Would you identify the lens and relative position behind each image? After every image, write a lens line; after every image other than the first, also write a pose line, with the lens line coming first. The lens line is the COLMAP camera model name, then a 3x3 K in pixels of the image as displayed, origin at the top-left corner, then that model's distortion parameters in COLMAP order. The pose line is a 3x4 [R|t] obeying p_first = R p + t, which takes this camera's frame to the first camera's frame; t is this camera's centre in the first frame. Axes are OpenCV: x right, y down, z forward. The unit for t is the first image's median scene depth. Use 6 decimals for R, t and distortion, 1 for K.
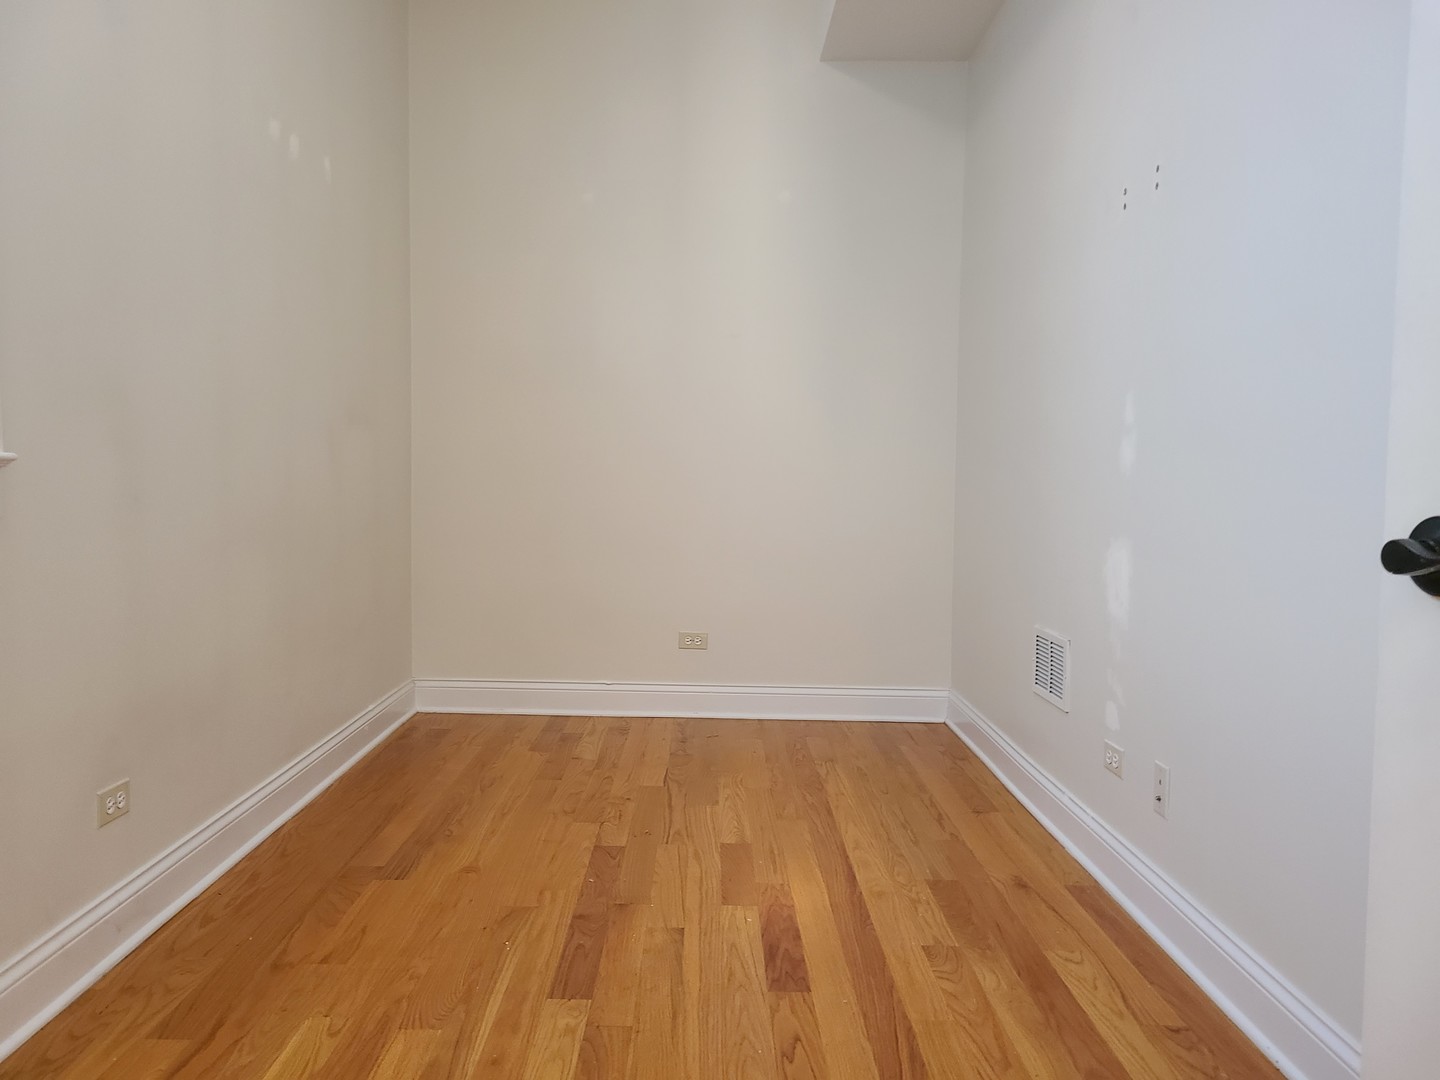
lens RADIAL K [[1080.1, 0, 719.4], [0, 1080.1, 534.9], [0, 0, 1]] dist [0.029513, -0.010326]
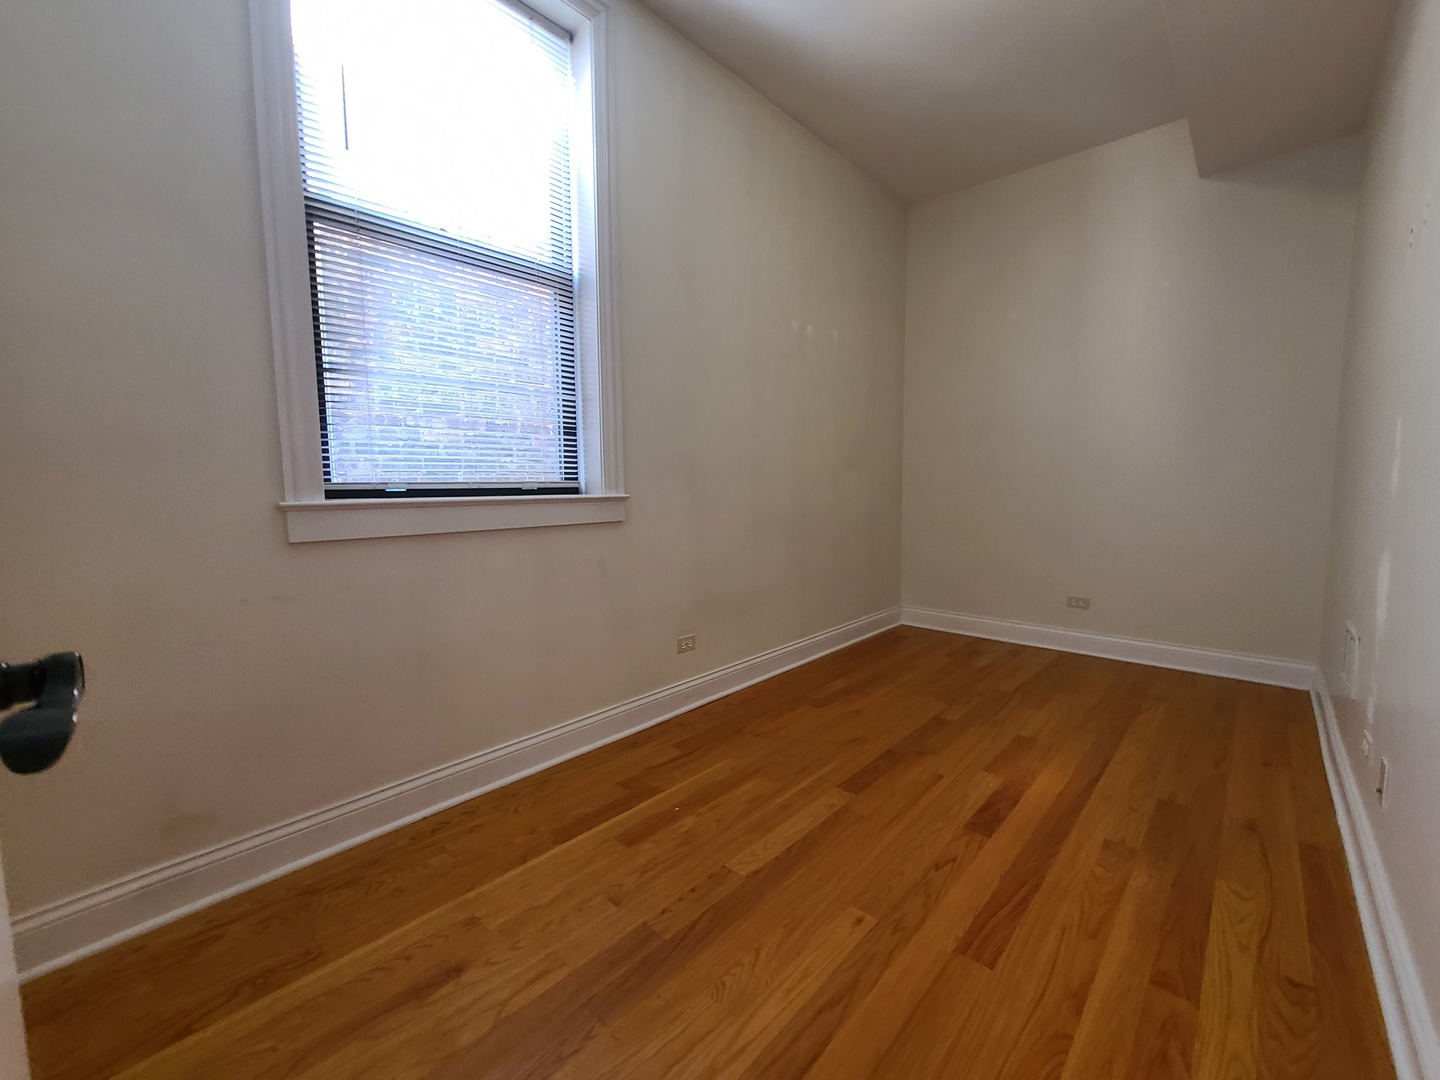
lens RADIAL K [[591.4, 0, 721.4], [0, 591.4, 545.2], [0, 0, 1]] dist [-0.005218, 0.000092]
pose [[0.741416, 0.048368, -0.669301, 0.296726], [-0.019460, 0.998529, 0.050603, -0.025559], [0.670764, -0.024493, 0.741266, 0.114384]]
